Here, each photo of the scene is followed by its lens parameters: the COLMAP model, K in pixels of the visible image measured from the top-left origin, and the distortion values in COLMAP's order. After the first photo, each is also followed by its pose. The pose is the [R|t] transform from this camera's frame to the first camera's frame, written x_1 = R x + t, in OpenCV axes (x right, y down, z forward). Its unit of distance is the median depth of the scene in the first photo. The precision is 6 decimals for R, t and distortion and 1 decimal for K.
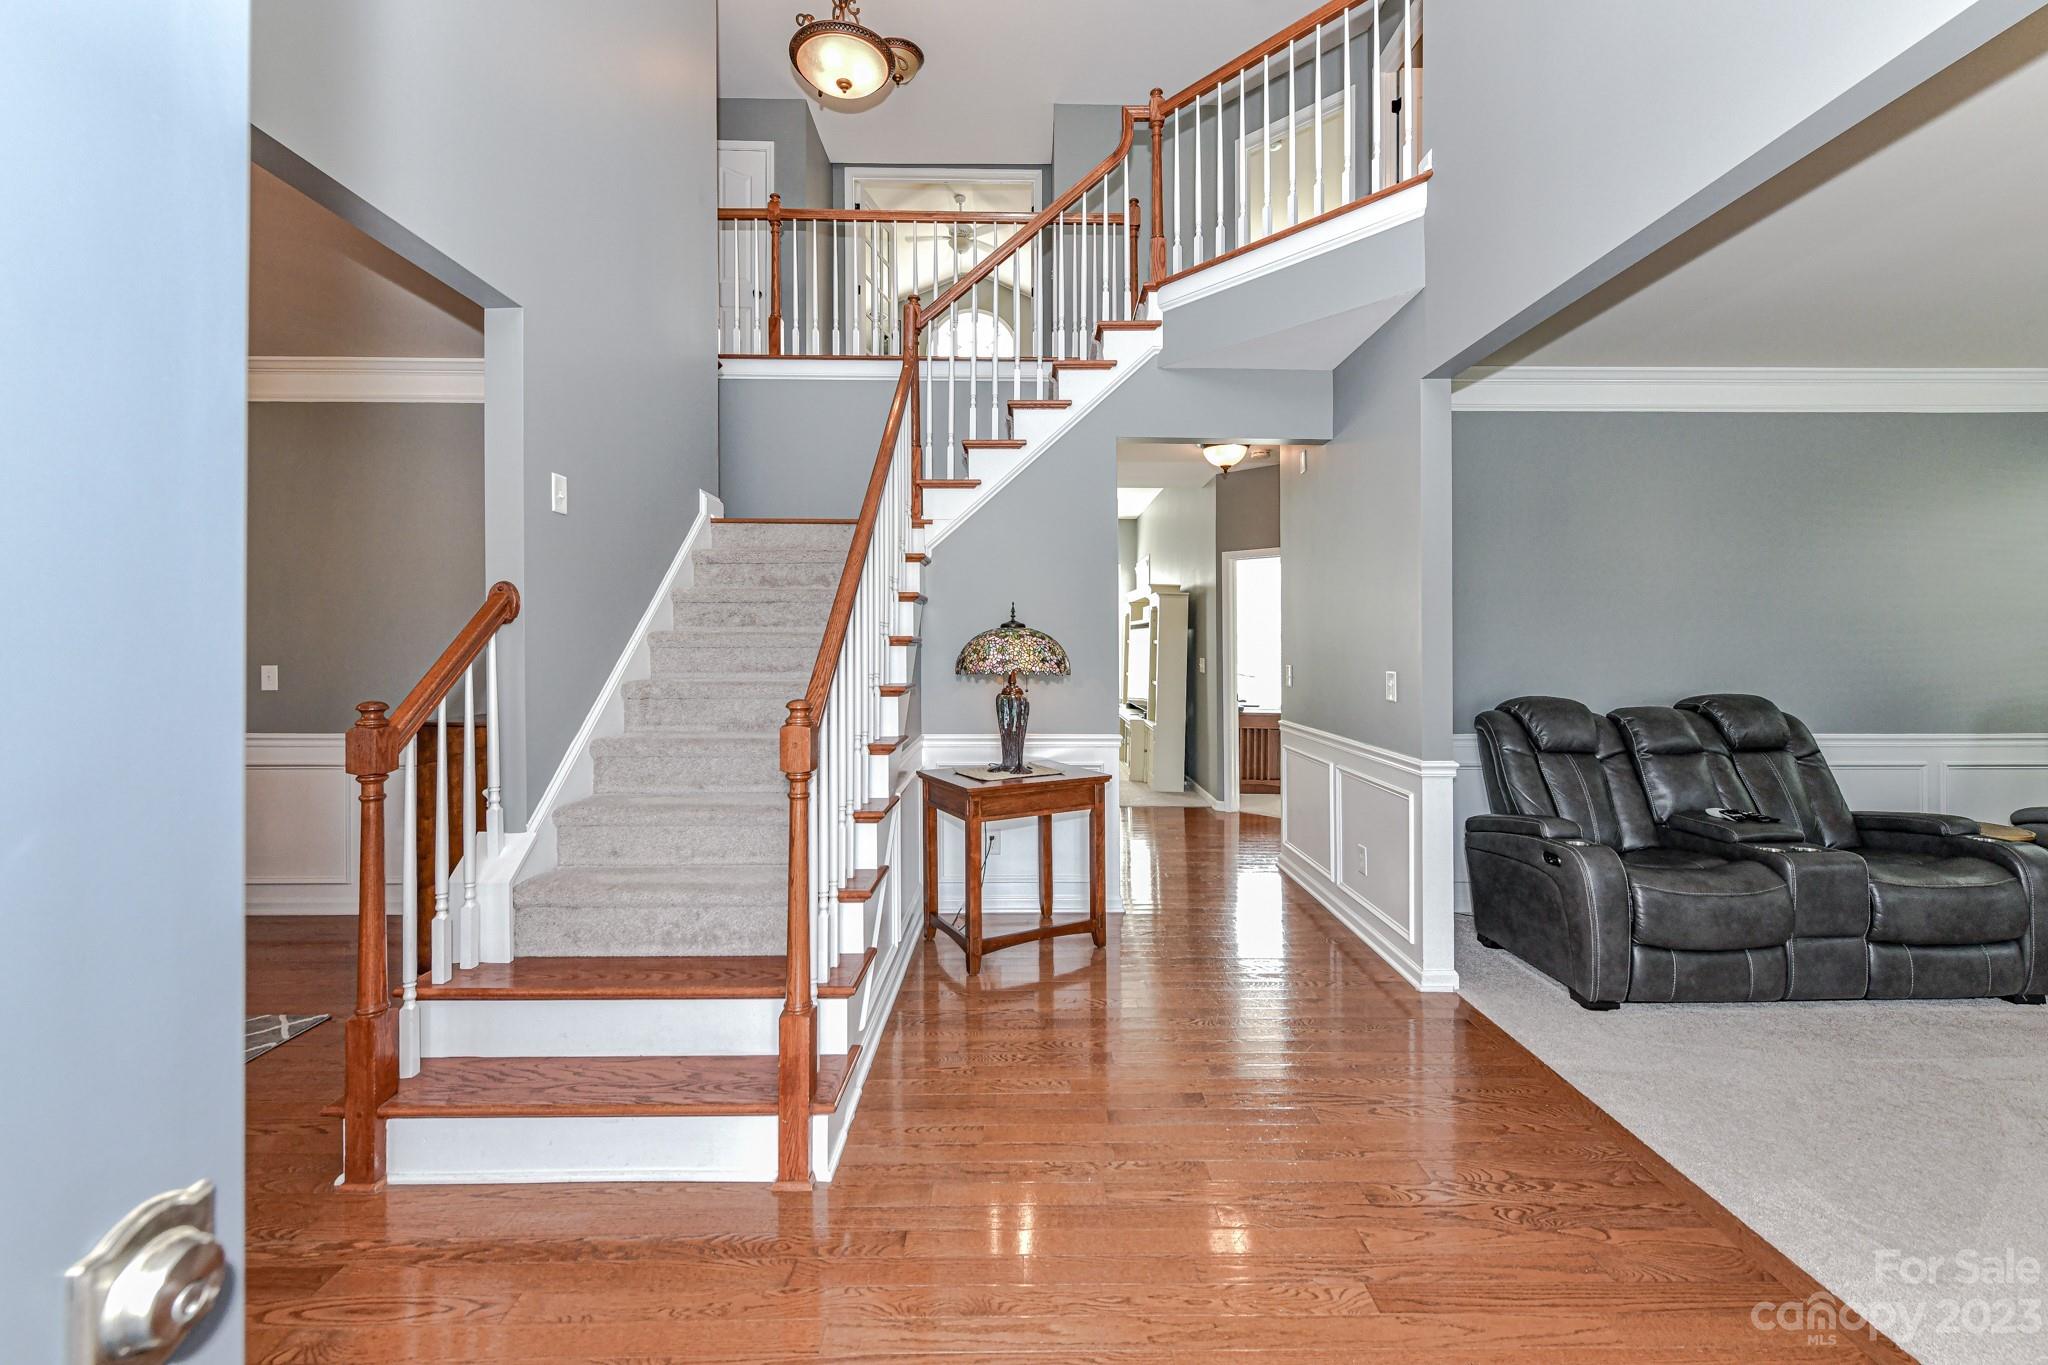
lens RADIAL K [[812.4, 0, 1044.4], [0, 812.4, 646.0], [0, 0, 1]] dist [0.005052, 0.000084]
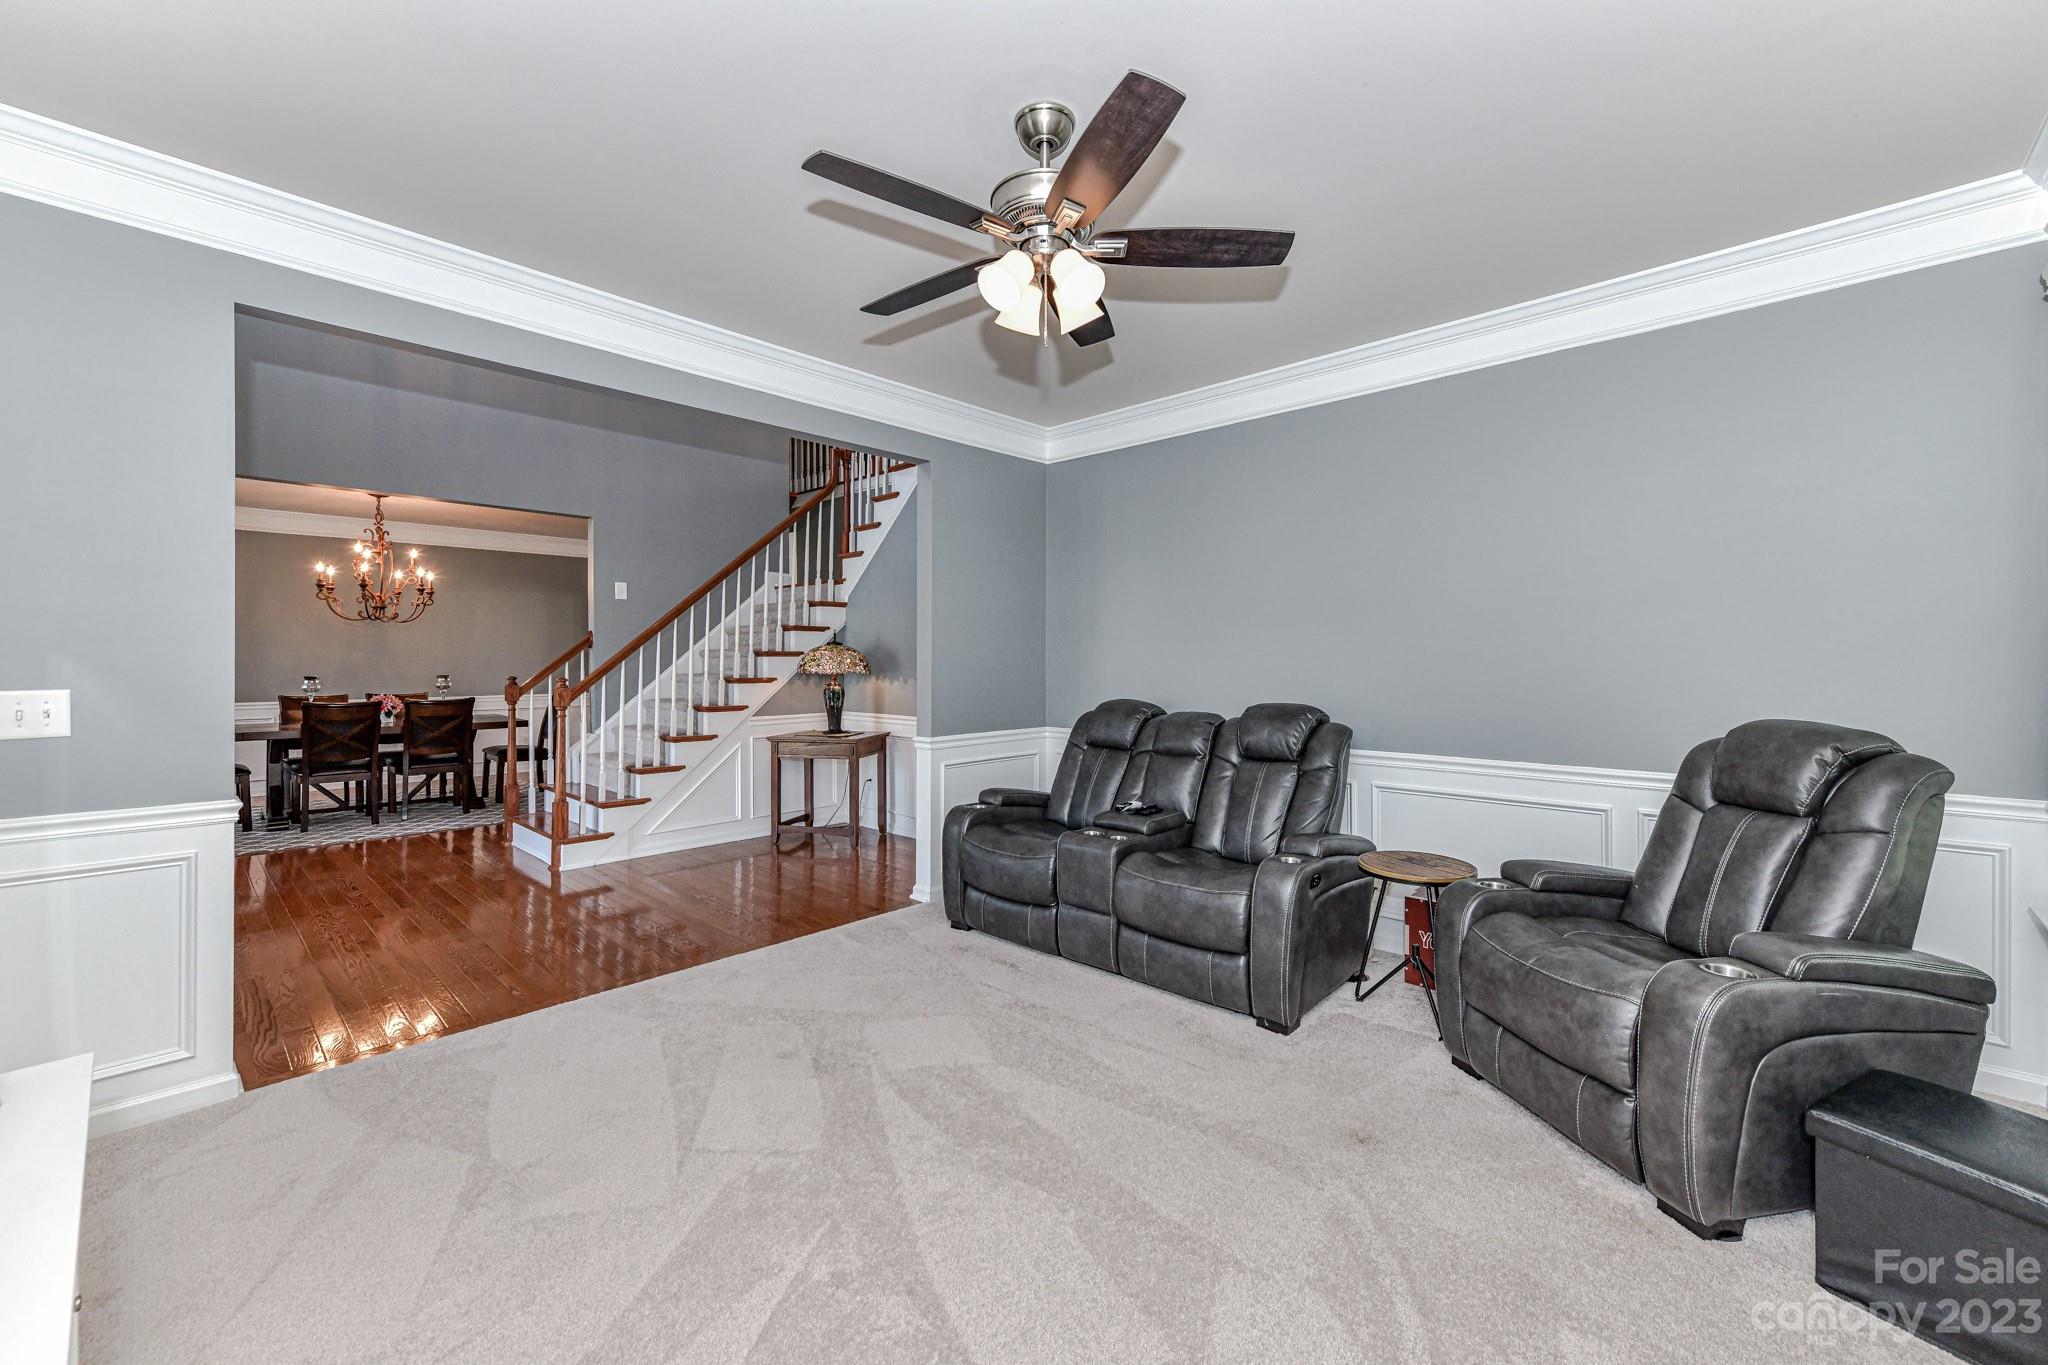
lens RADIAL K [[812.4, 0, 1031.3], [0, 812.4, 668.5], [0, 0, 1]] dist [0.005052, 0.000084]
pose [[0.710622, 0.005318, -0.703554, 1.375167], [0.000062, 0.999971, 0.007622, 0.012665], [0.703574, -0.005460, 0.710601, 0.122244]]
